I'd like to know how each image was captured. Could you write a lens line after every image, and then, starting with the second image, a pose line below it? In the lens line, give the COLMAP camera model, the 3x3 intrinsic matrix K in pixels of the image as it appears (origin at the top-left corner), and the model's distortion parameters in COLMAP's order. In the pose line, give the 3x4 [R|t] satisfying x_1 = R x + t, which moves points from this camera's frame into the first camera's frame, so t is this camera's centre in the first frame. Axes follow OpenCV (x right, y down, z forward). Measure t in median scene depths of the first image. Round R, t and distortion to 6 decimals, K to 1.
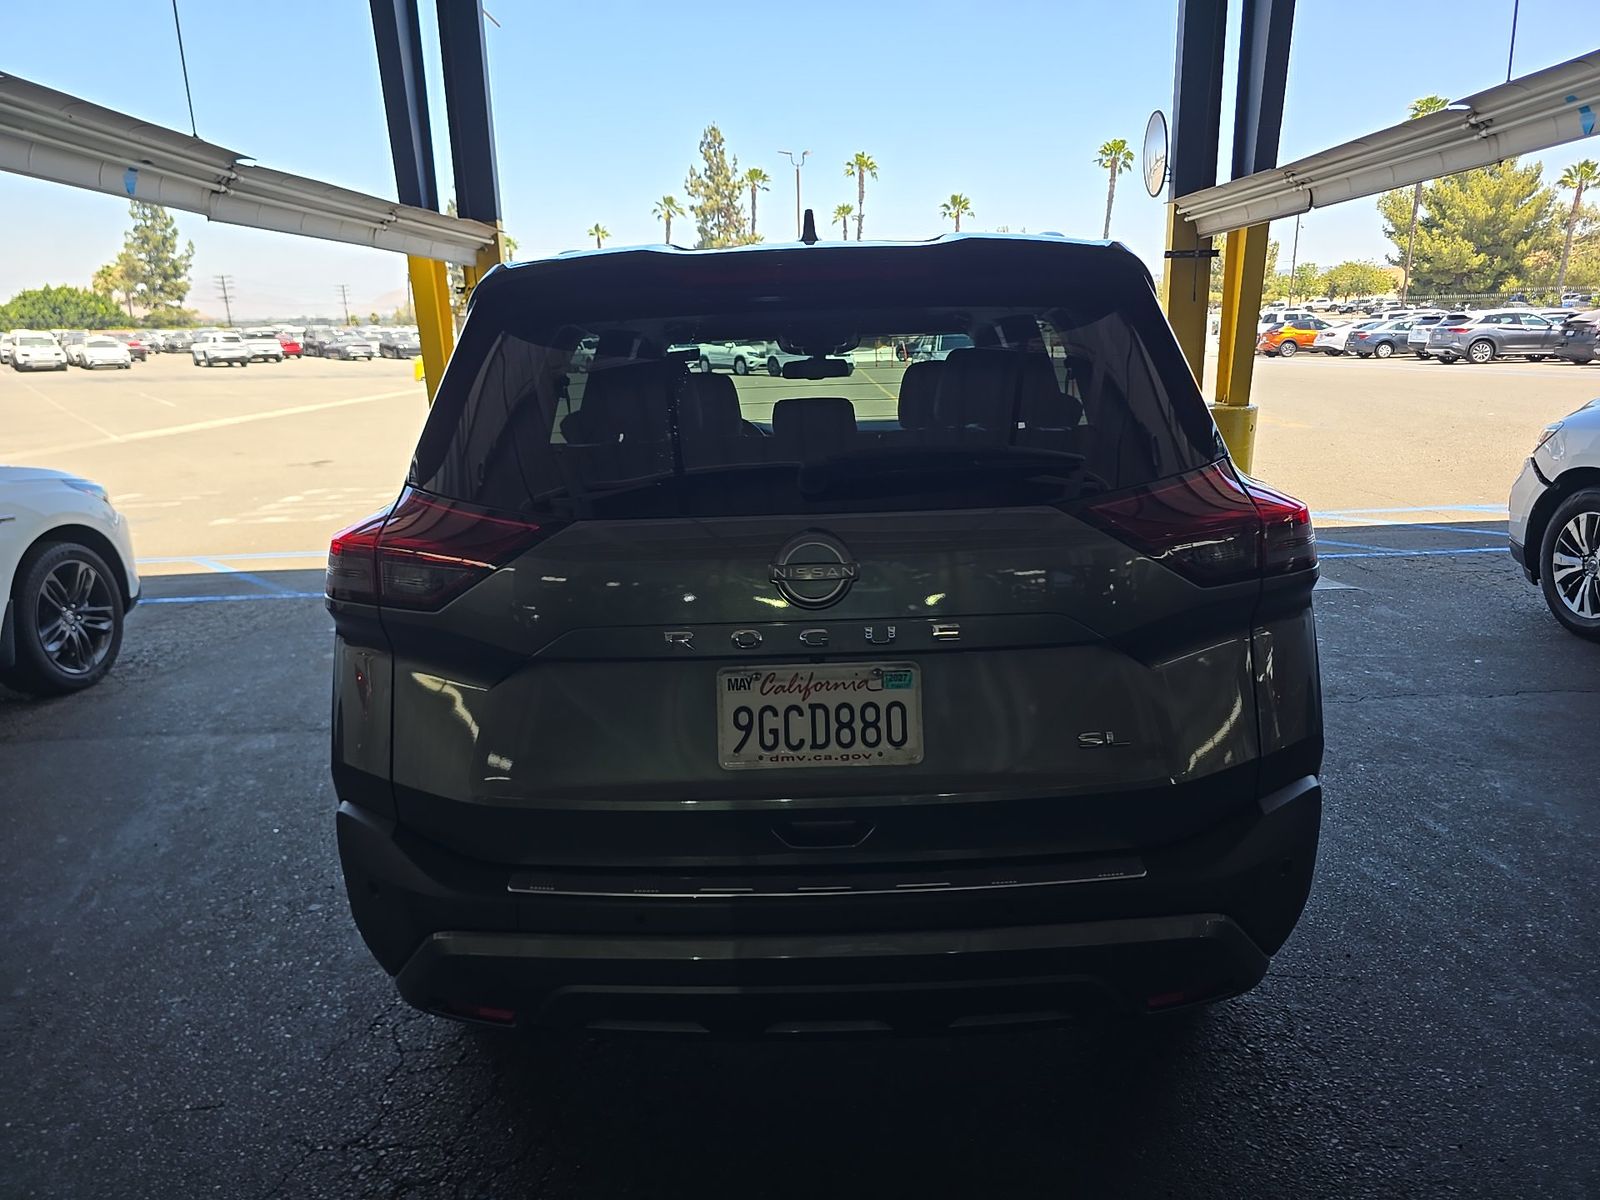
lens RADIAL K [[1056.2, 0, 800.0], [0, 1056.2, 600.0], [0, 0, 1]] dist [0.040667, -0.031085]
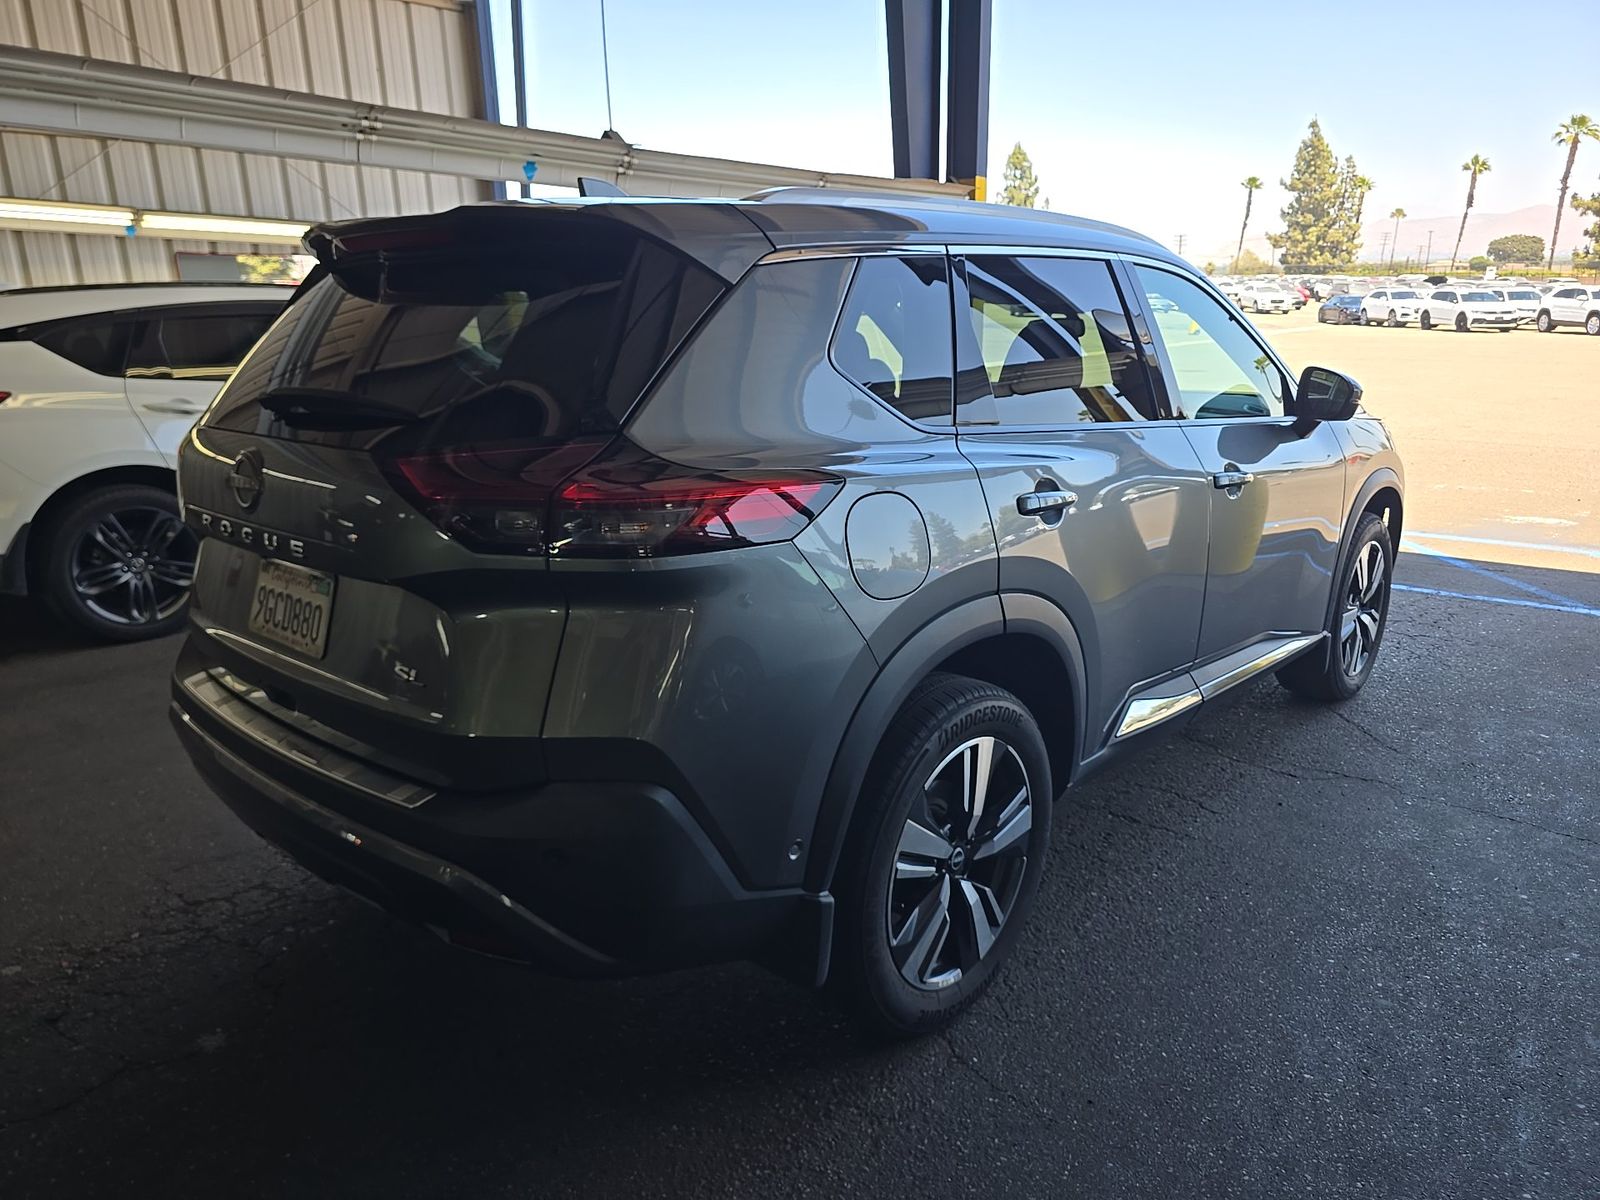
lens RADIAL K [[1056.2, 0, 800.0], [0, 1056.2, 600.0], [0, 0, 1]] dist [0.040667, -0.031085]
pose [[0.762478, 0.191700, -0.617963, 0.711733], [-0.163789, 0.981179, 0.102282, -0.069988], [0.625939, 0.023227, 0.779526, 0.227047]]
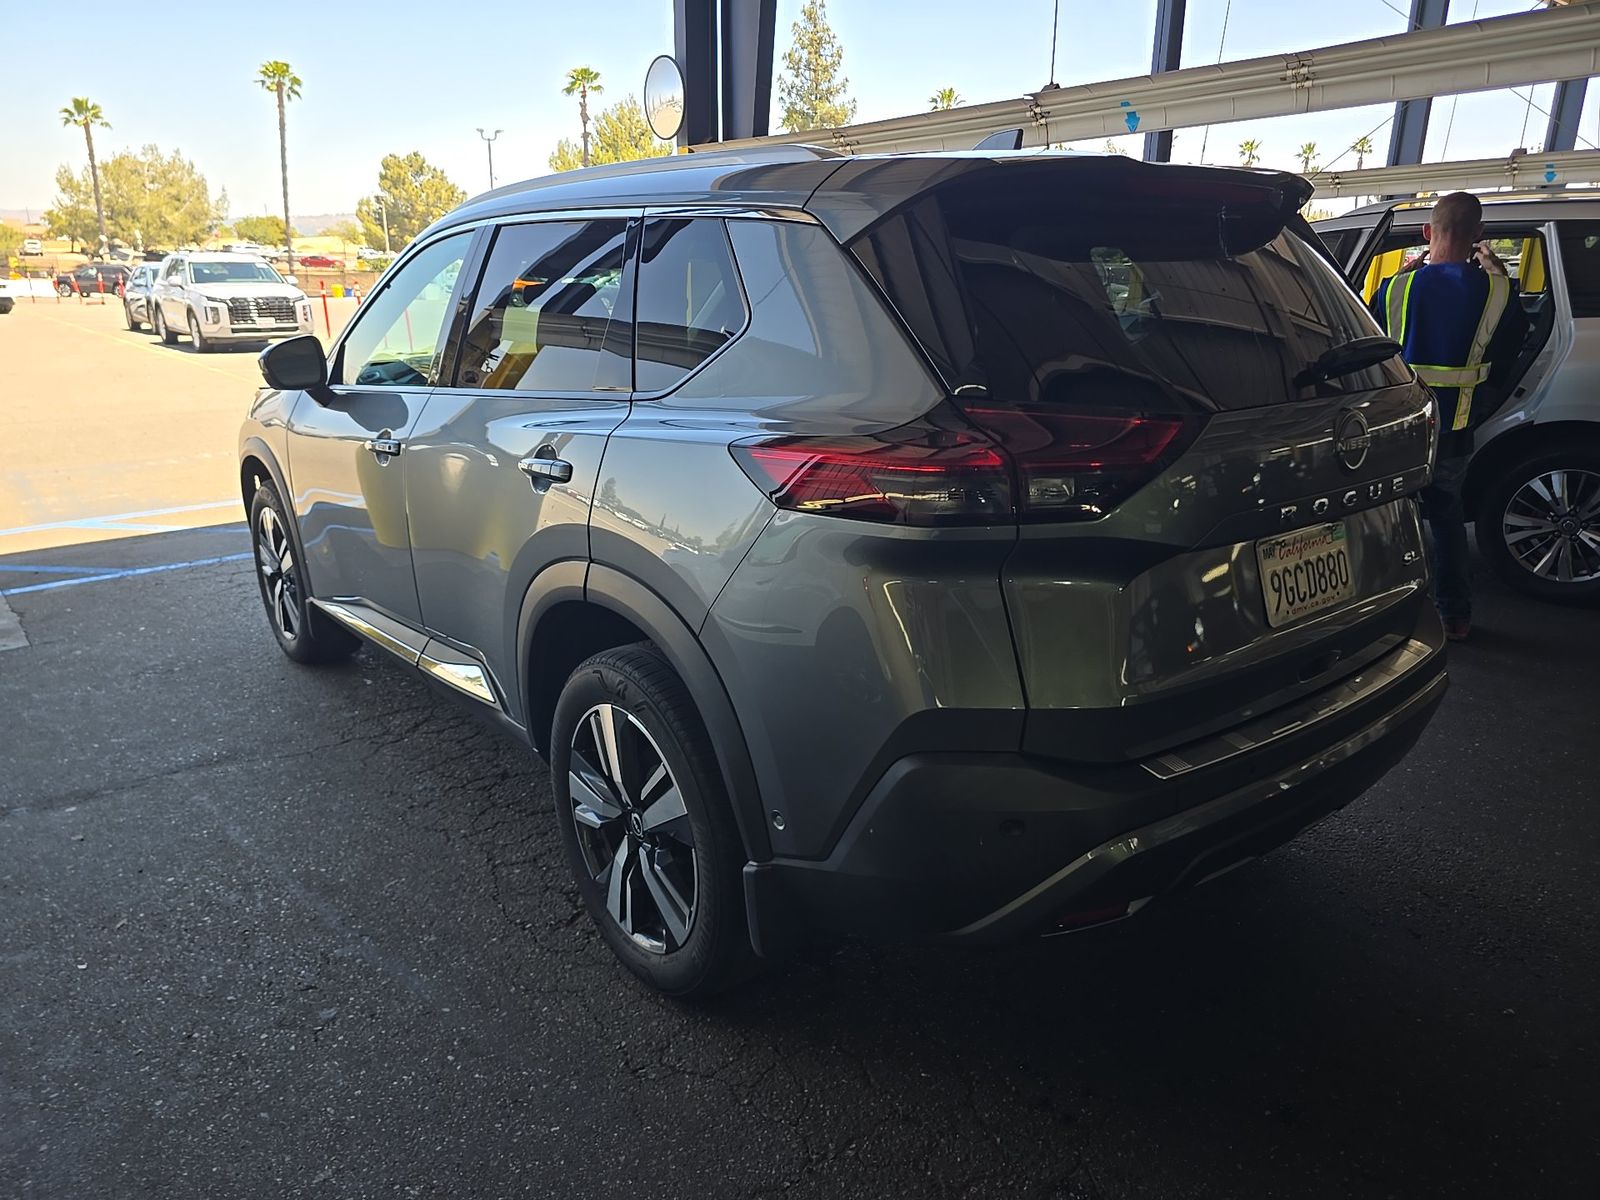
lens RADIAL K [[1056.2, 0, 800.0], [0, 1056.2, 600.0], [0, 0, 1]] dist [0.040667, -0.031085]
pose [[0.771345, -0.158012, 0.616489, -0.673256], [0.126558, 0.987425, 0.094737, -0.026240], [-0.623707, 0.004947, 0.781643, 0.234952]]
